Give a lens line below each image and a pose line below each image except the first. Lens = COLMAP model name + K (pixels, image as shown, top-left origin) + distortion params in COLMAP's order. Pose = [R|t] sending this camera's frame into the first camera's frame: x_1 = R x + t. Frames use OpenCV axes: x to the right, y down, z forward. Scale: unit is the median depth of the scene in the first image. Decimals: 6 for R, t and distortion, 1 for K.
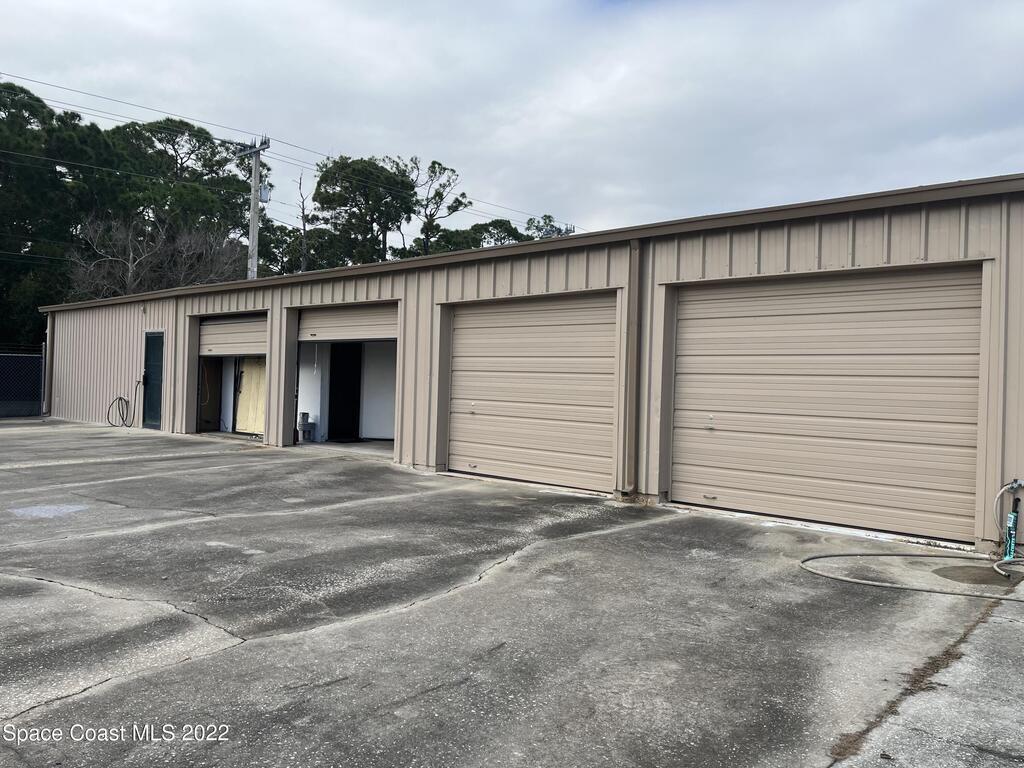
lens RADIAL K [[783.0, 0, 513.3], [0, 783.0, 388.6], [0, 0, 1]] dist [0.056322, -0.061656]
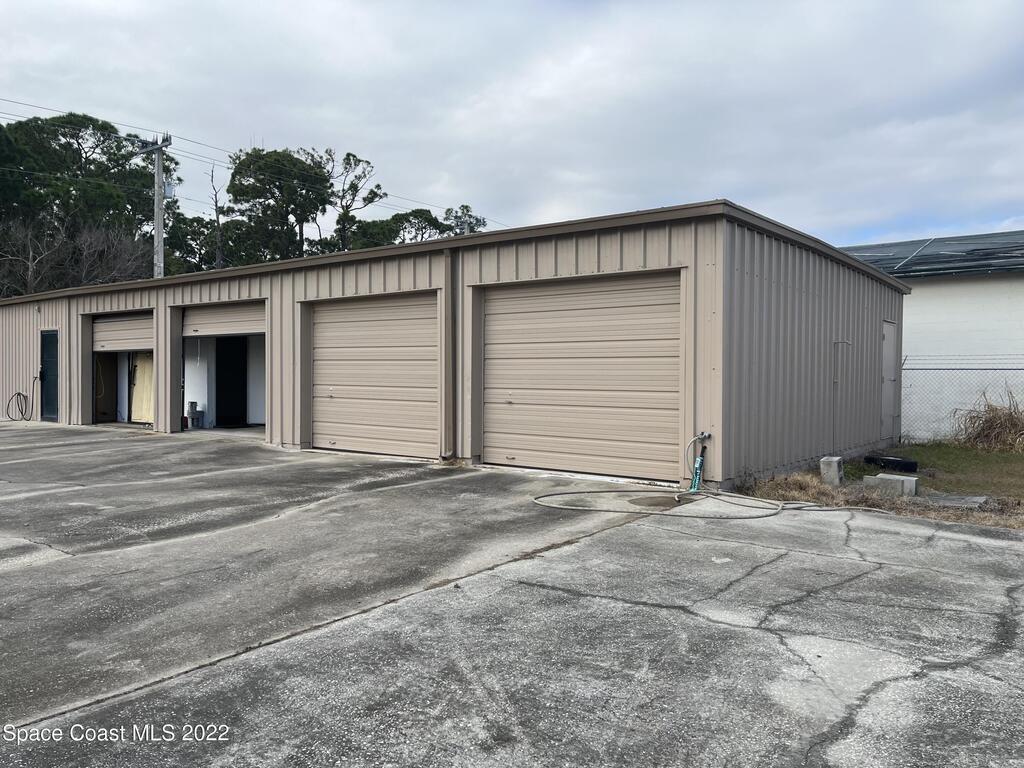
lens RADIAL K [[783.0, 0, 514.4], [0, 783.0, 386.2], [0, 0, 1]] dist [0.056322, -0.061656]
pose [[0.996370, -0.026216, 0.080995, 0.120609], [0.025110, 0.999577, 0.014640, 0.005385], [-0.081345, -0.012553, 0.996607, -0.169315]]
